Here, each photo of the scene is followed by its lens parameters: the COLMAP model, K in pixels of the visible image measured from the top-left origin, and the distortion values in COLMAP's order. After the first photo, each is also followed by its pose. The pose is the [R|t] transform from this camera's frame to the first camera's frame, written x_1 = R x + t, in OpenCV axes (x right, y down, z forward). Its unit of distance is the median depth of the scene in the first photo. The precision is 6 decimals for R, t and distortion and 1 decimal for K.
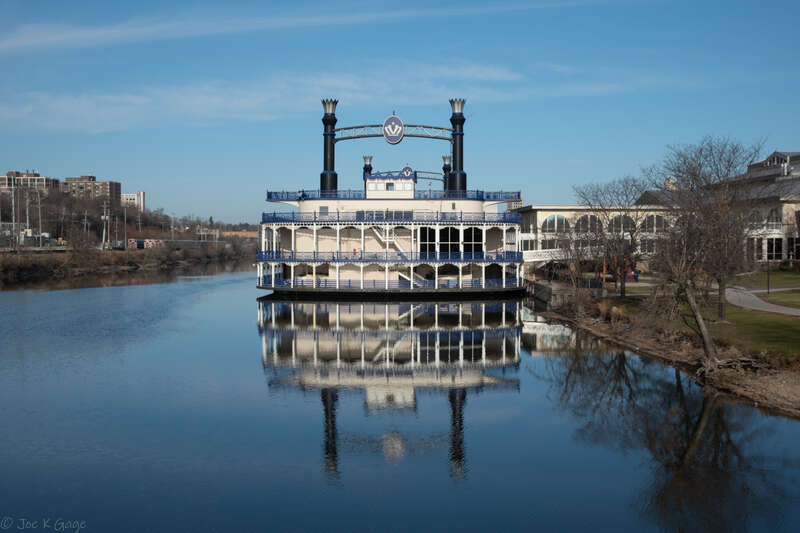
lens RADIAL K [[871.5, 0, 400.0], [0, 871.5, 266.5], [0, 0, 1]] dist [0.132574, 0.007567]
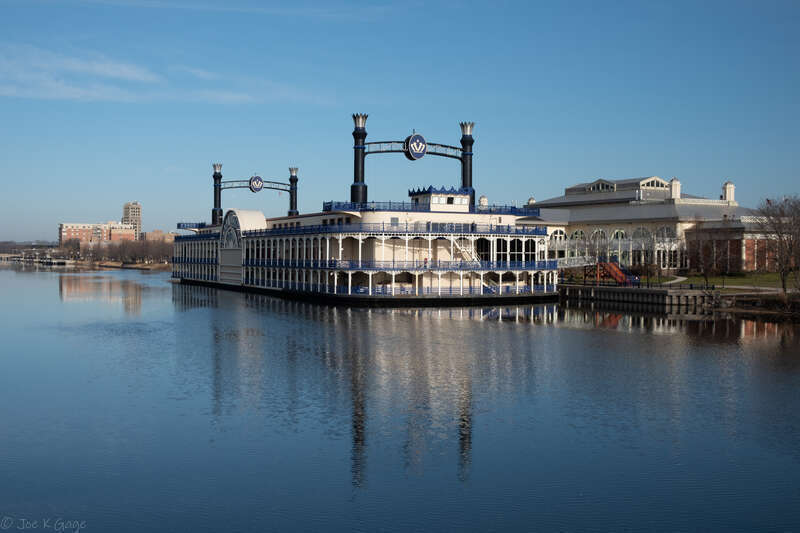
lens RADIAL K [[905.8, 0, 400.0], [0, 905.8, 266.5], [0, 0, 1]] dist [0.011847, 0.006860]
pose [[0.891469, -0.003574, 0.453068, -0.575993], [0.008348, 0.999929, -0.008537, -0.000743], [-0.453005, 0.011393, 0.891435, 0.025493]]
